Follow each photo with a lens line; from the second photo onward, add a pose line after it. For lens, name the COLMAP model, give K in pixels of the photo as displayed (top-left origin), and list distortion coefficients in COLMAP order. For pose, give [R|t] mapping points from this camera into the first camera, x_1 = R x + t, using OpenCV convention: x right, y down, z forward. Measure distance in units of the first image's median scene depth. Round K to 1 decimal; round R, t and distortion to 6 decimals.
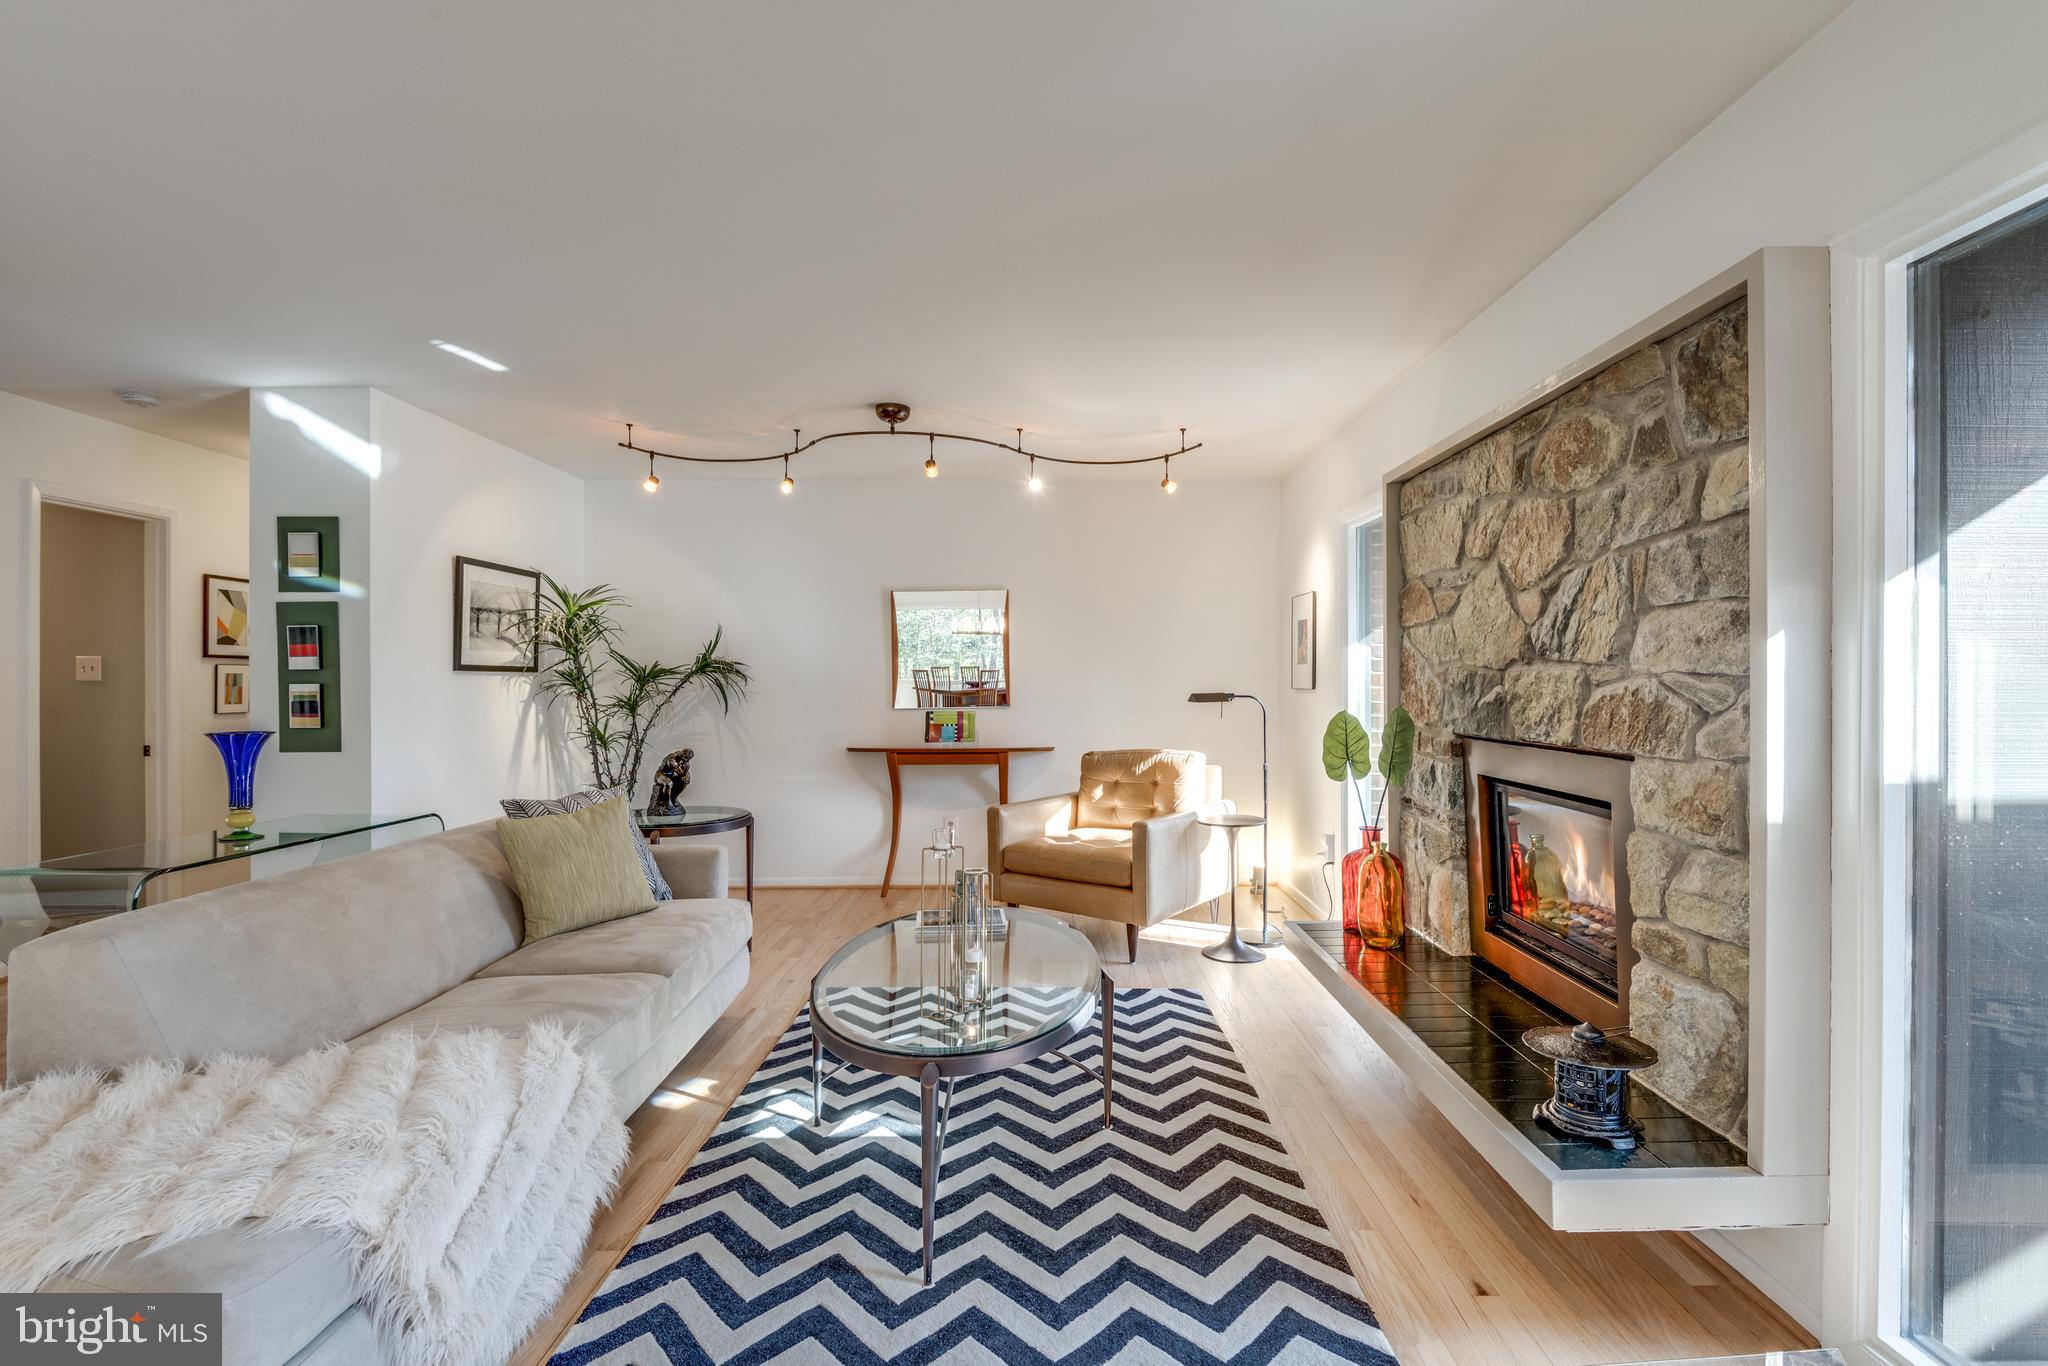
lens RADIAL K [[951.8, 0, 1040.7], [0, 951.8, 680.6], [0, 0, 1]] dist [0.037273, -0.038676]
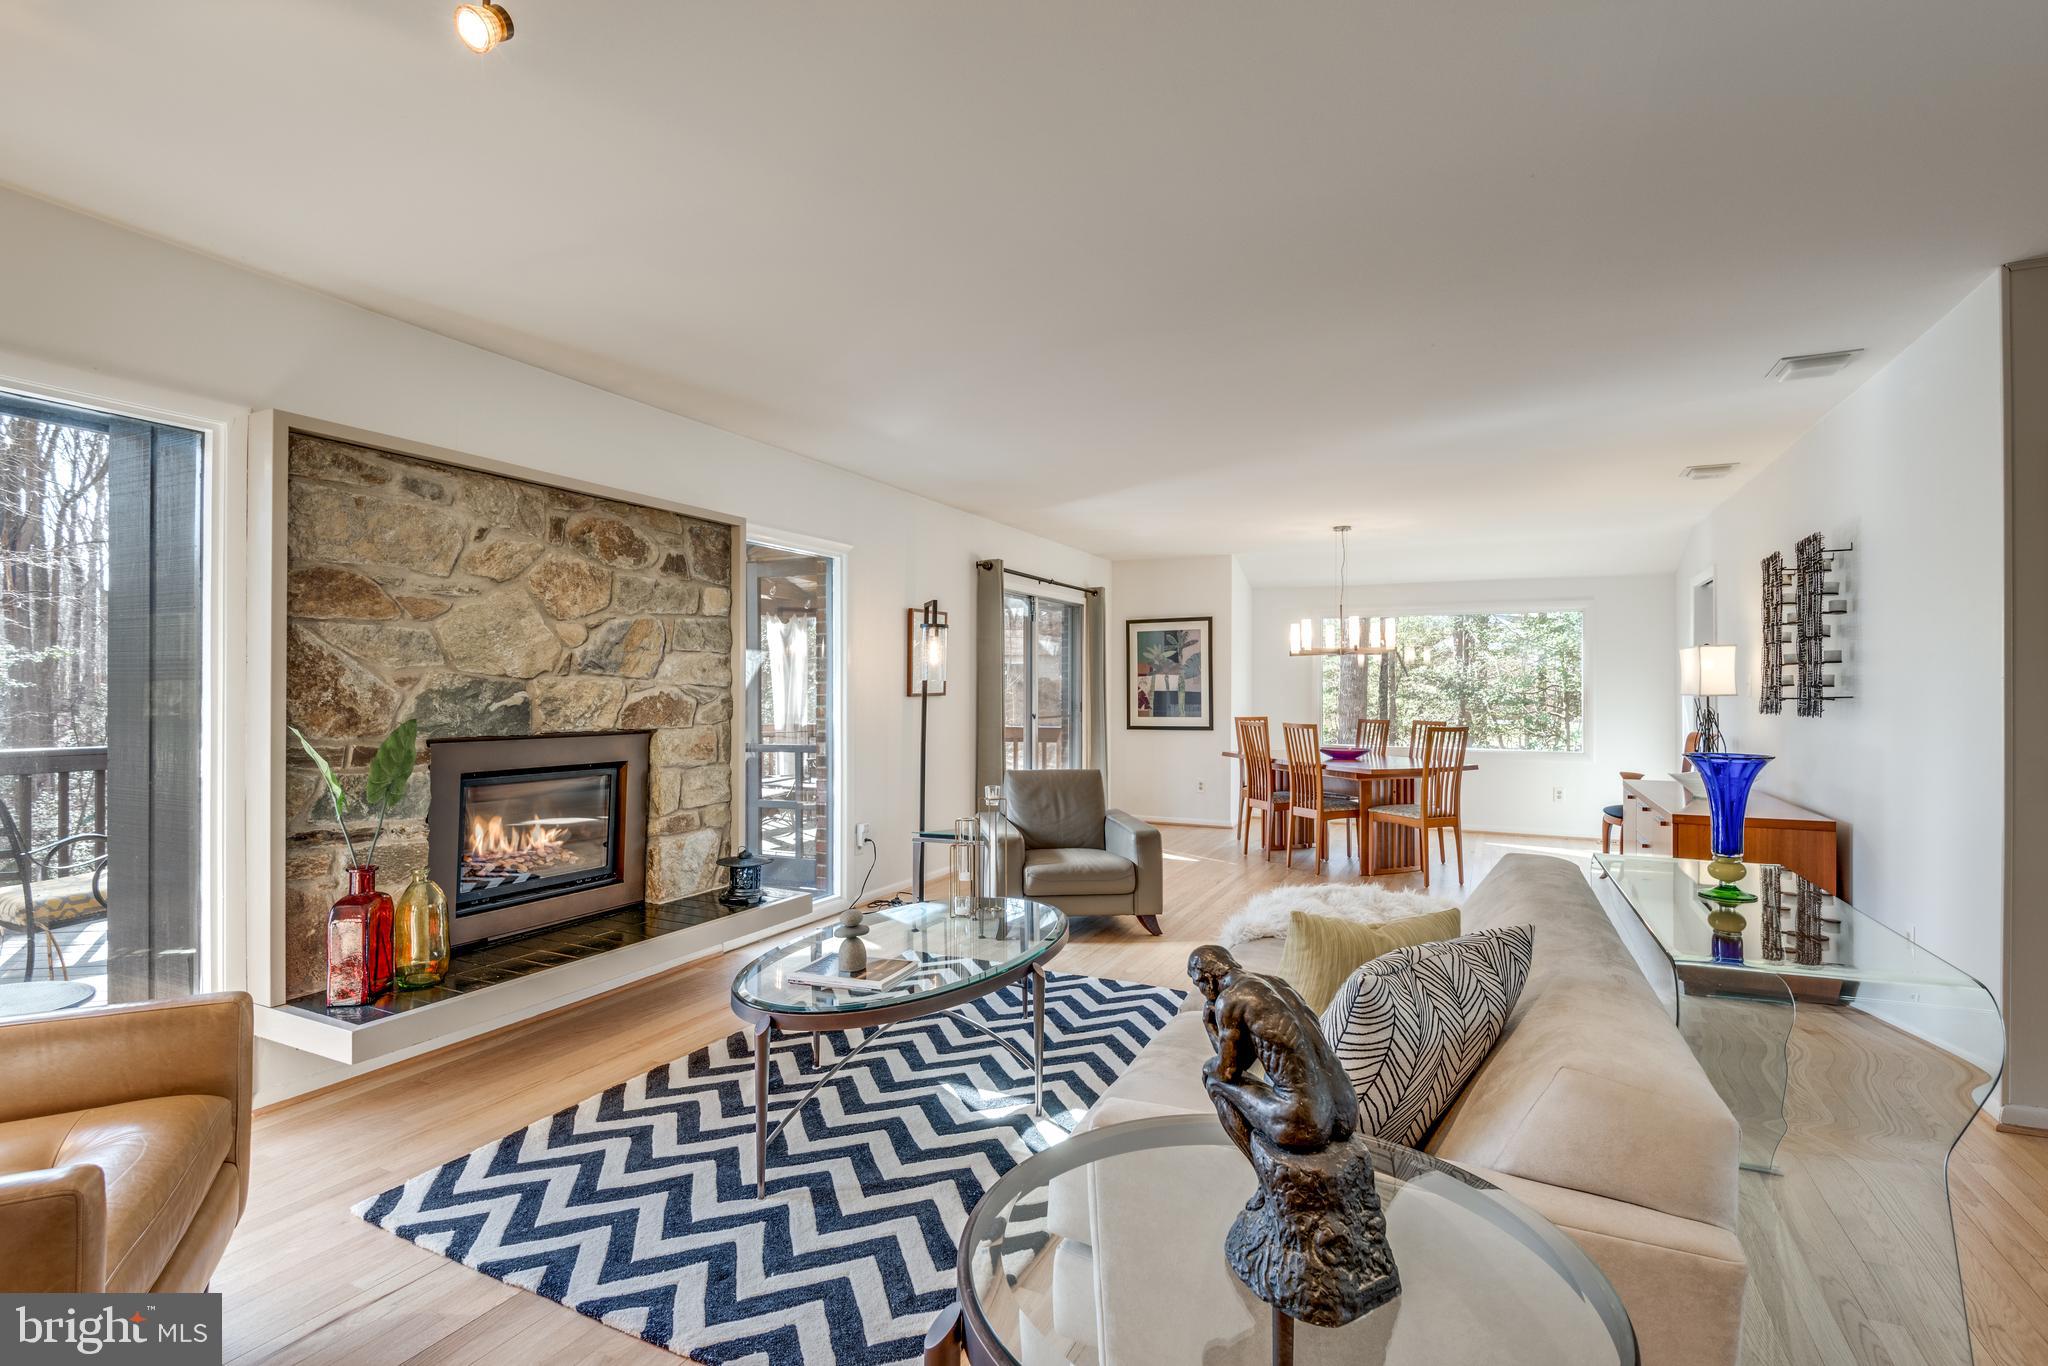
lens RADIAL K [[958.1, 0, 1034.8], [0, 958.1, 687.9], [0, 0, 1]] dist [0.035628, -0.039293]
pose [[-0.902112, 0.000391, 0.431503, -0.499808], [-0.001788, 0.999988, -0.004643, 0.004179], [-0.431499, -0.004960, -0.902100, 1.429120]]
